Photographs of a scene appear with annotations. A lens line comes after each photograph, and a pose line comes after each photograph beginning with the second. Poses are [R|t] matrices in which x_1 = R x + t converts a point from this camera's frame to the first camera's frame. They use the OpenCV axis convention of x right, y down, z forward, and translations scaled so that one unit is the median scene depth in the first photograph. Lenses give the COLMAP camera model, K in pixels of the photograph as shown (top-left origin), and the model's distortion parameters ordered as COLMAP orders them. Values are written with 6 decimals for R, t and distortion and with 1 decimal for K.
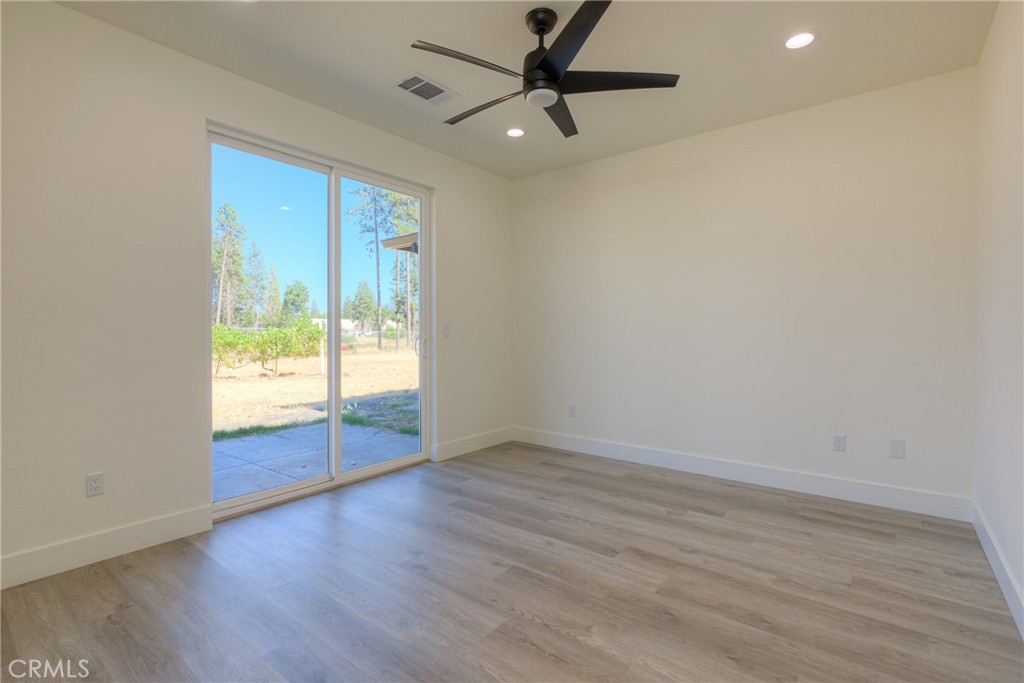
lens RADIAL K [[475.9, 0, 514.9], [0, 475.9, 333.5], [0, 0, 1]] dist [0.002015, 0.000072]
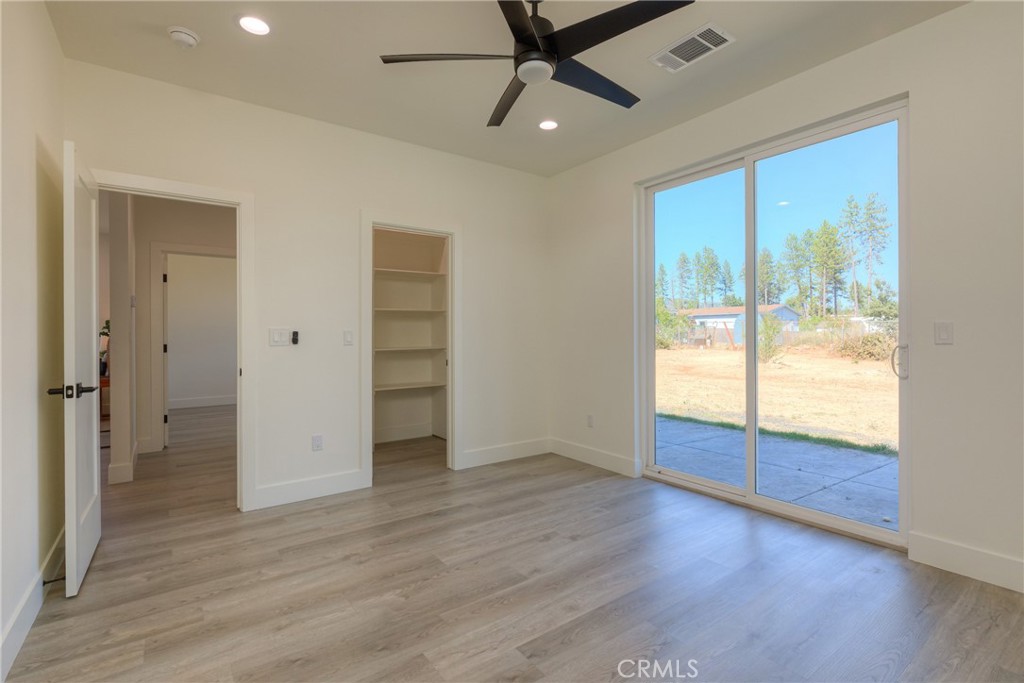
lens RADIAL K [[475.9, 0, 514.9], [0, 475.9, 333.5], [0, 0, 1]] dist [0.002015, 0.000072]
pose [[-0.268552, 0.000432, -0.963265, 0.879579], [0.000697, 1.000000, 0.000254, -0.011825], [0.963265, -0.000603, -0.268552, 1.154331]]
